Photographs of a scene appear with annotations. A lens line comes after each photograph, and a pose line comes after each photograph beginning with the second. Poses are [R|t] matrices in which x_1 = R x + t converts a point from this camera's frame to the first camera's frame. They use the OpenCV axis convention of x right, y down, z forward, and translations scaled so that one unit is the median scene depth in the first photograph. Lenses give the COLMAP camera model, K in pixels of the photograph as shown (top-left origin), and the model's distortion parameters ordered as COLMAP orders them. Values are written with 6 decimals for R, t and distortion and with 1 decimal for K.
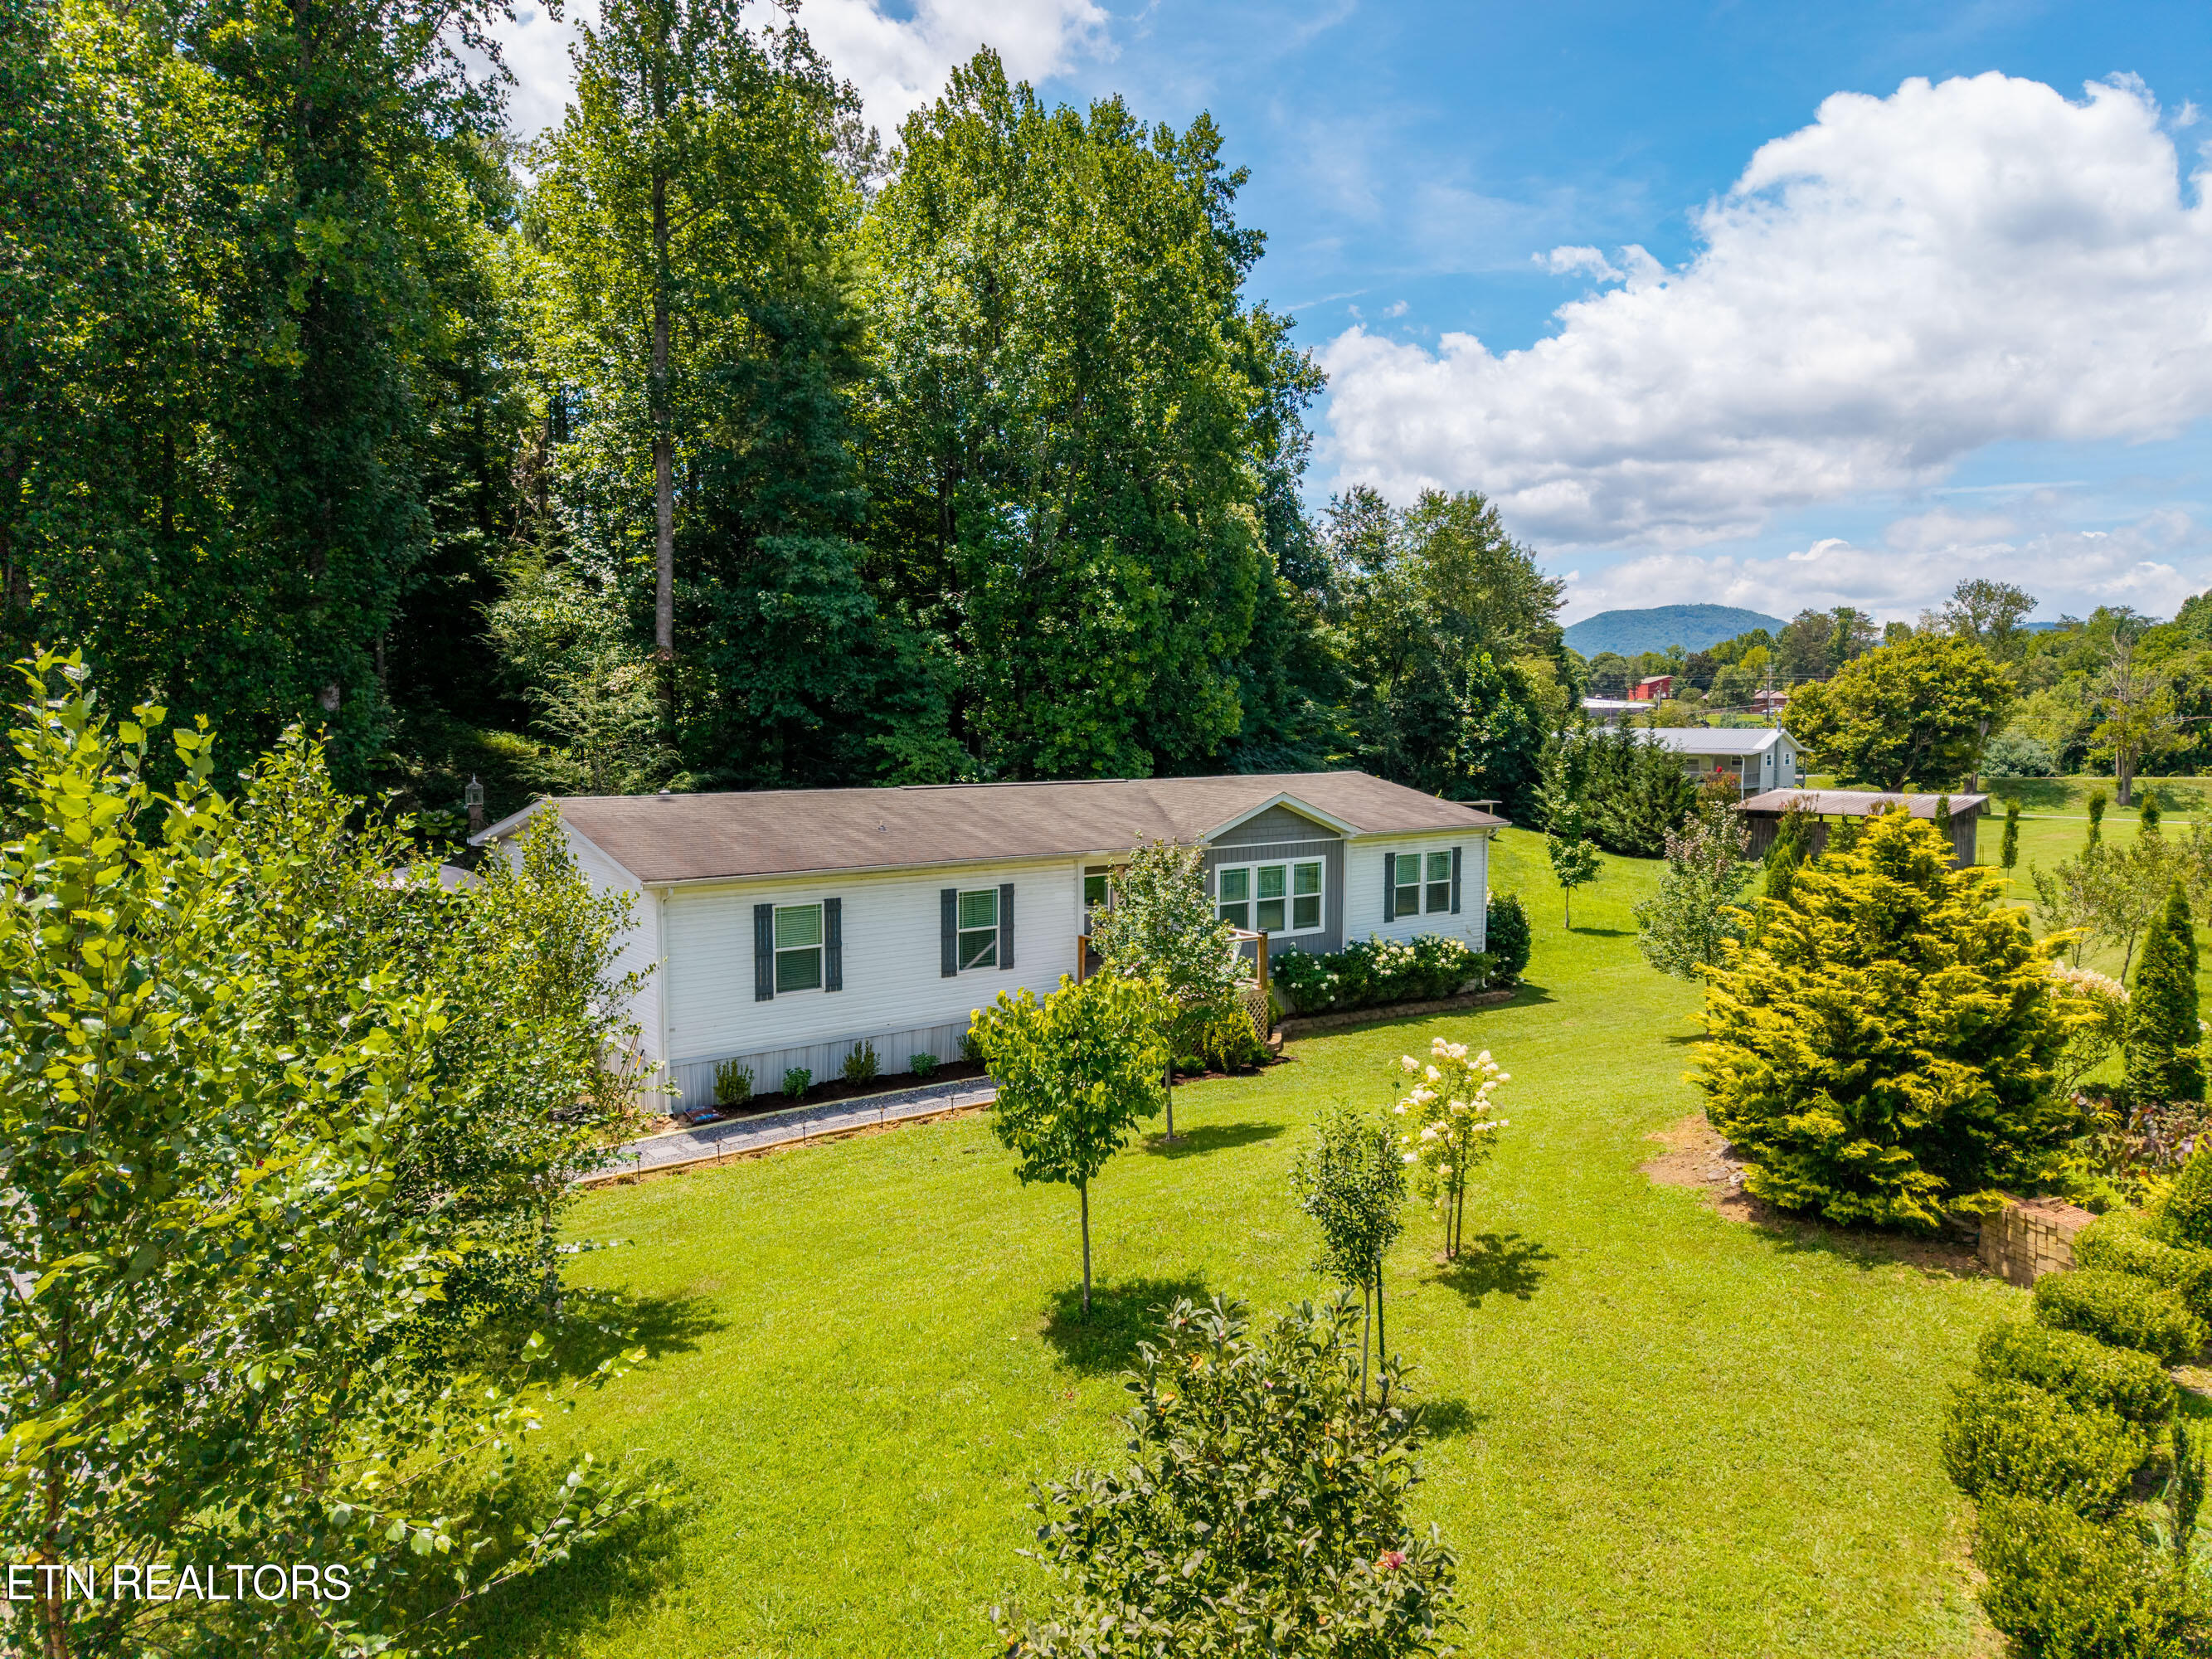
lens RADIAL K [[1477.8, 0, 1112.6], [0, 1477.8, 832.0], [0, 0, 1]] dist [0.033682, -0.035366]
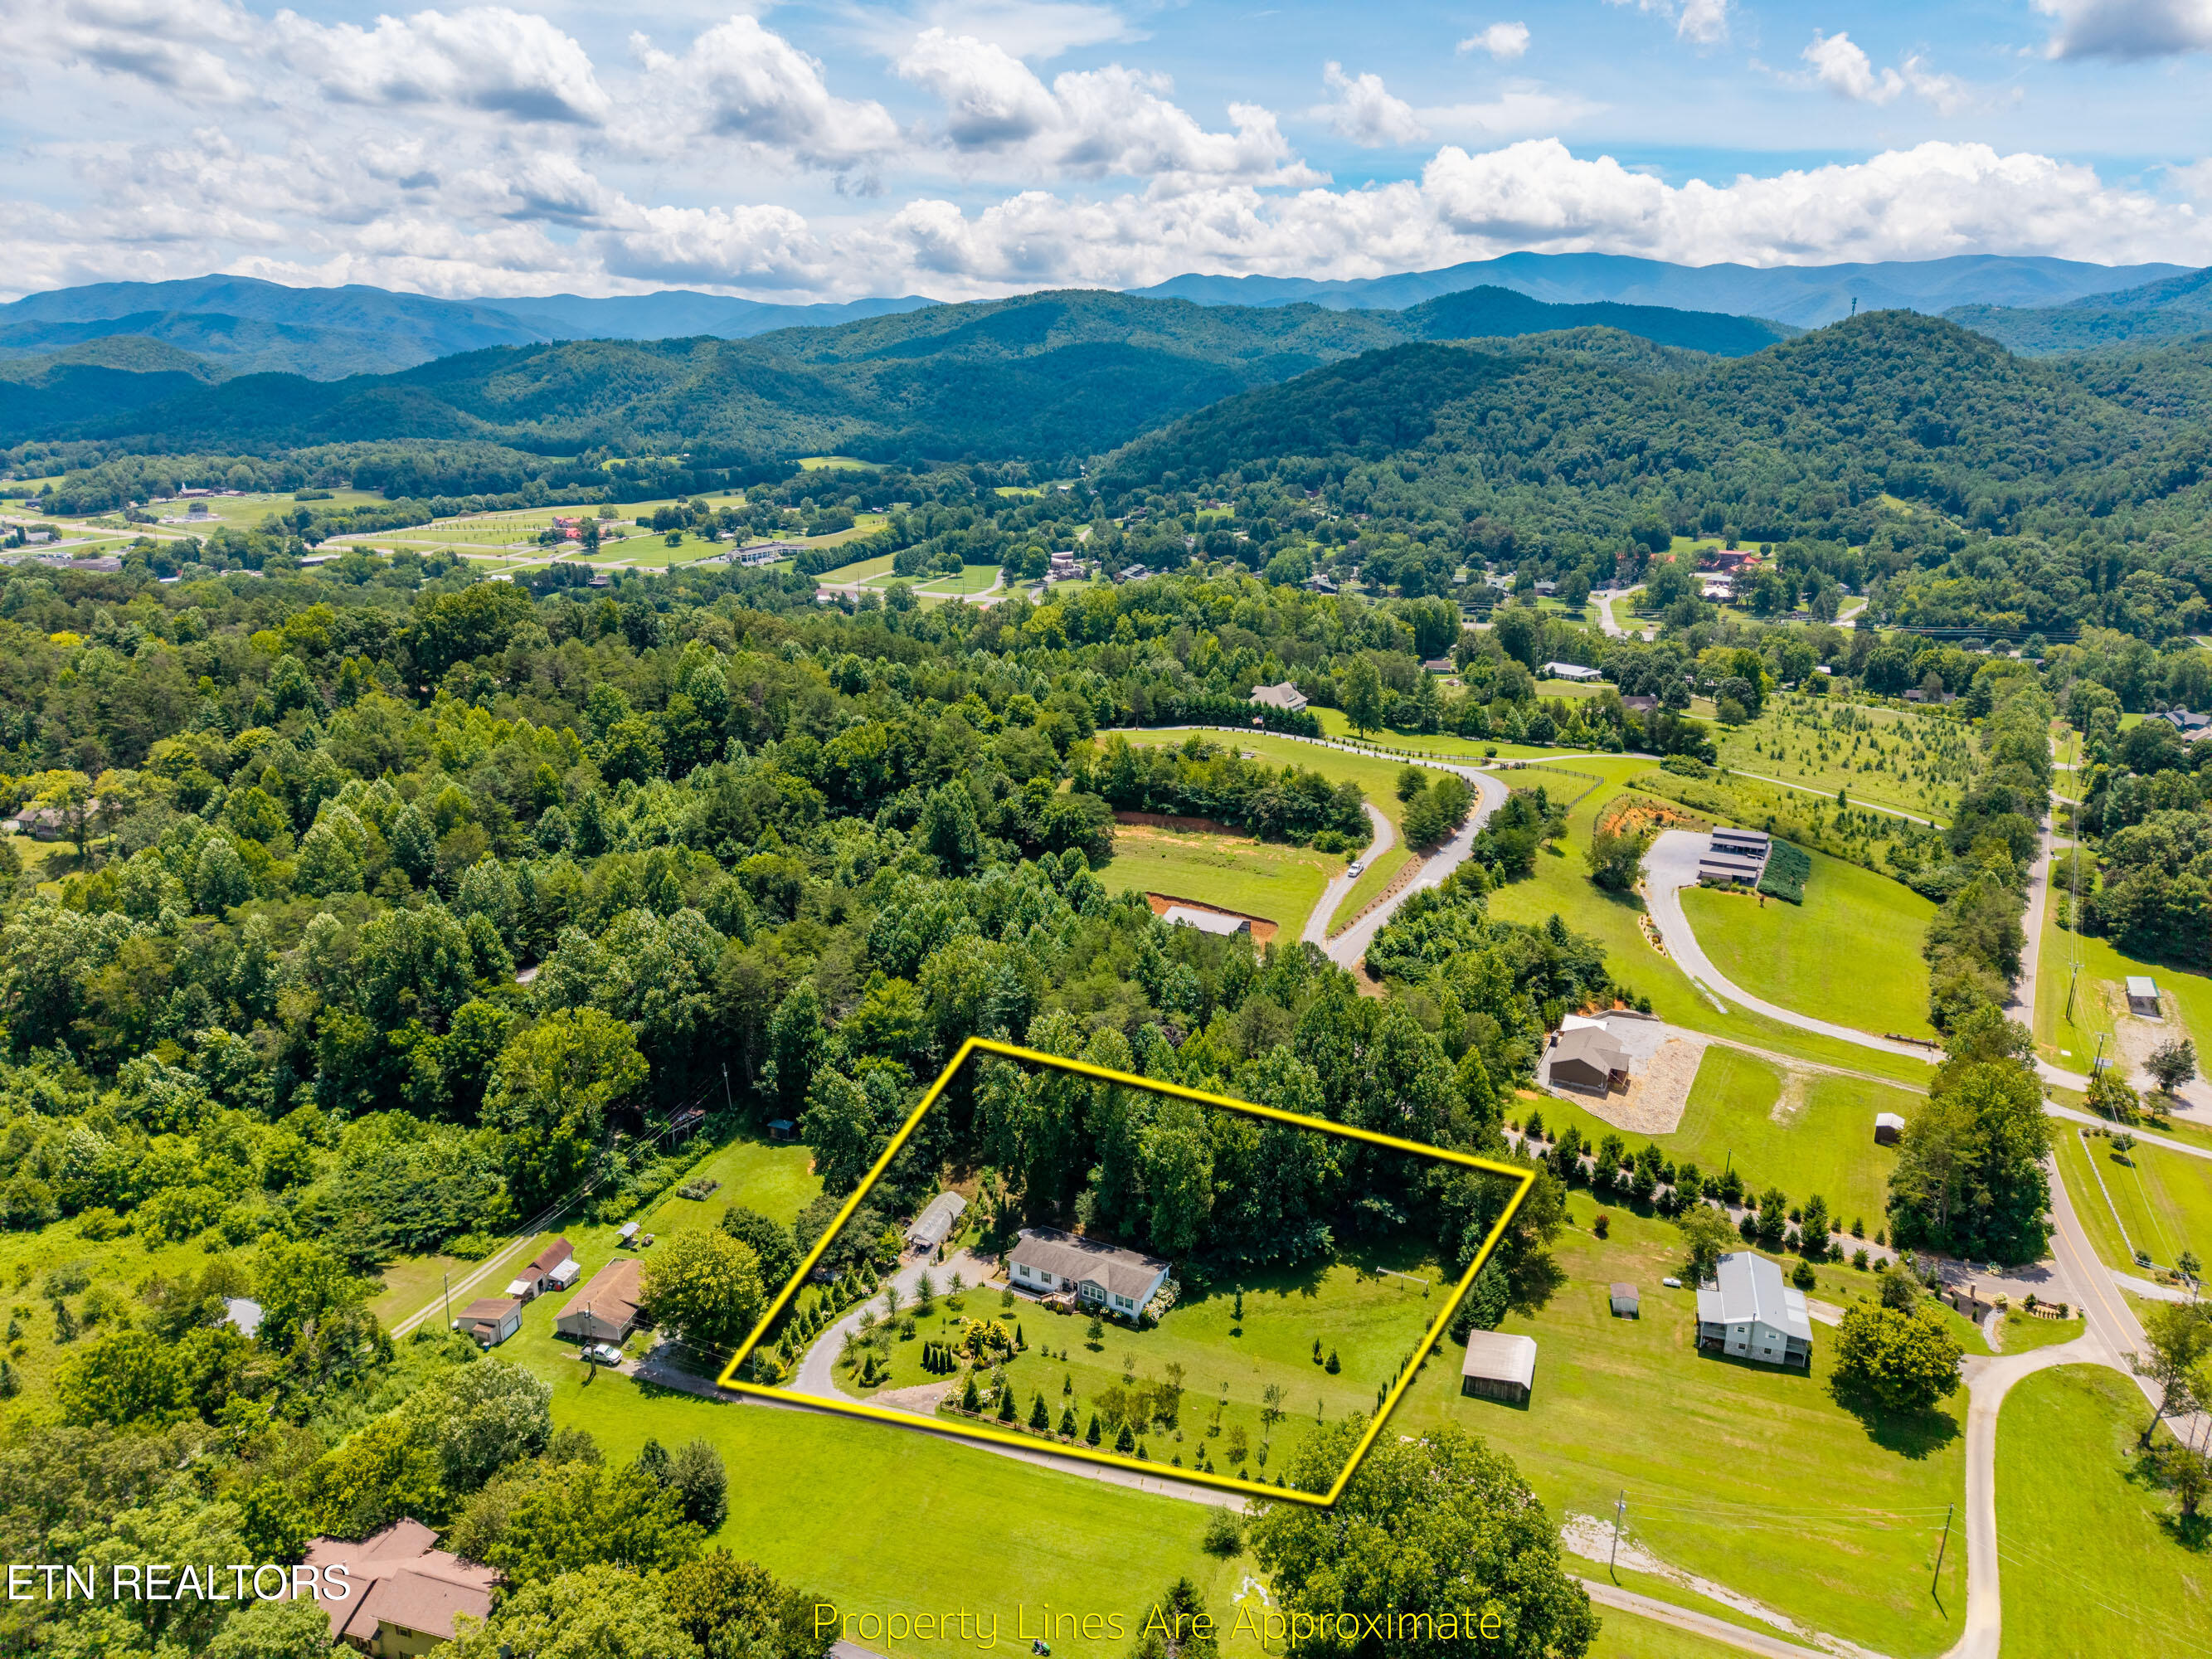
lens RADIAL K [[1477.8, 0, 1112.6], [0, 1477.8, 832.0], [0, 0, 1]] dist [0.033682, -0.035366]
pose [[0.412355, 0.255874, -0.874352, 4.478850], [-0.078836, 0.966169, 0.245564, -2.959533], [0.907606, -0.032329, 0.418576, -1.330760]]
